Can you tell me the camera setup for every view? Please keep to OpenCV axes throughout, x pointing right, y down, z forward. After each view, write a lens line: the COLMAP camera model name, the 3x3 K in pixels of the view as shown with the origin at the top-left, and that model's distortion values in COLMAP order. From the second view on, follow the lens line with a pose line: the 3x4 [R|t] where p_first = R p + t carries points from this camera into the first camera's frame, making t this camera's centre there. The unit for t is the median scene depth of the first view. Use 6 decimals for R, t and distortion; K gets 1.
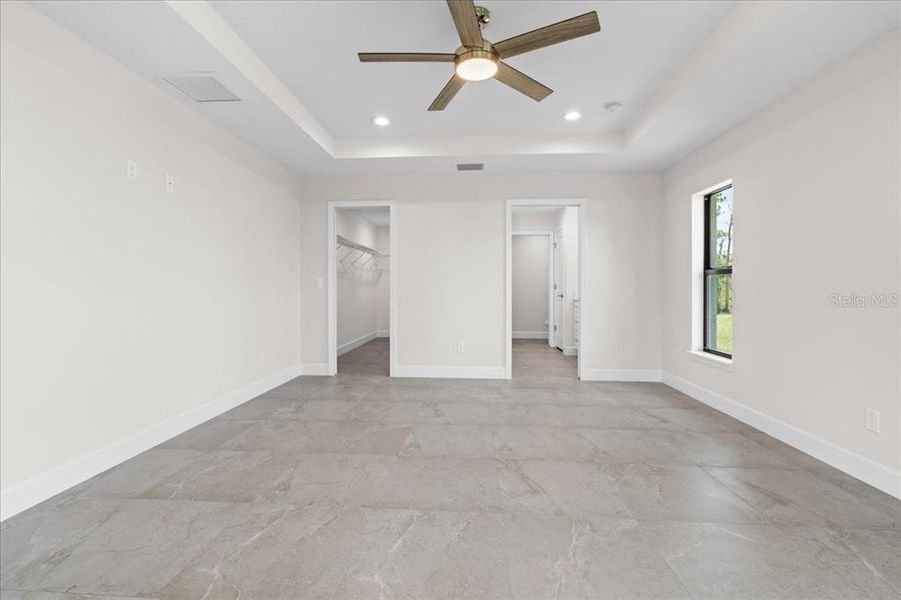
lens RADIAL K [[399.7, 0, 449.4], [0, 399.7, 293.3], [0, 0, 1]] dist [0.000576, -0.000317]
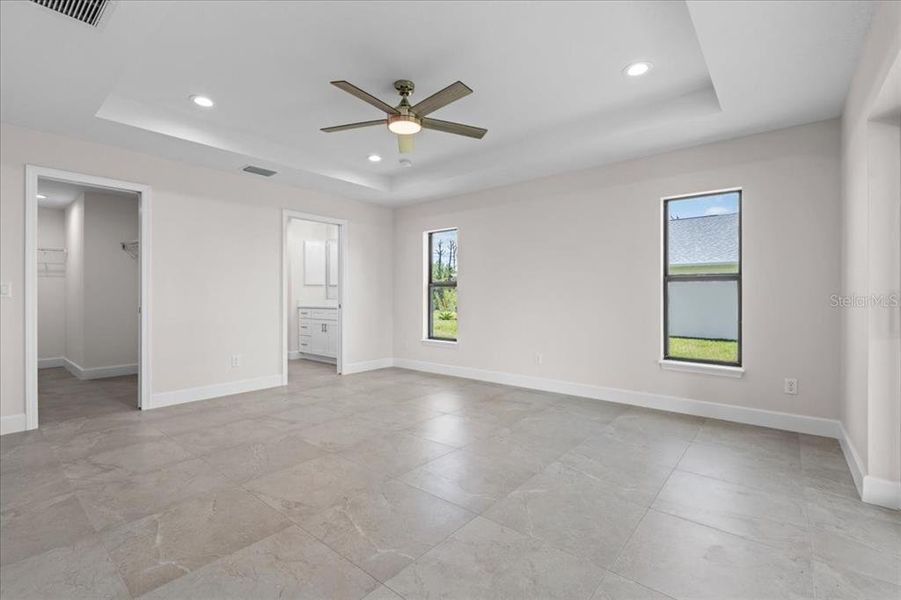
lens RADIAL K [[399.7, 0, 445.9], [0, 399.7, 298.5], [0, 0, 1]] dist [0.000576, -0.000317]
pose [[0.597641, -0.006521, 0.801737, -0.596686], [0.012183, 0.999925, -0.000949, -0.001714], [-0.801671, 0.010334, 0.597676, 0.083181]]
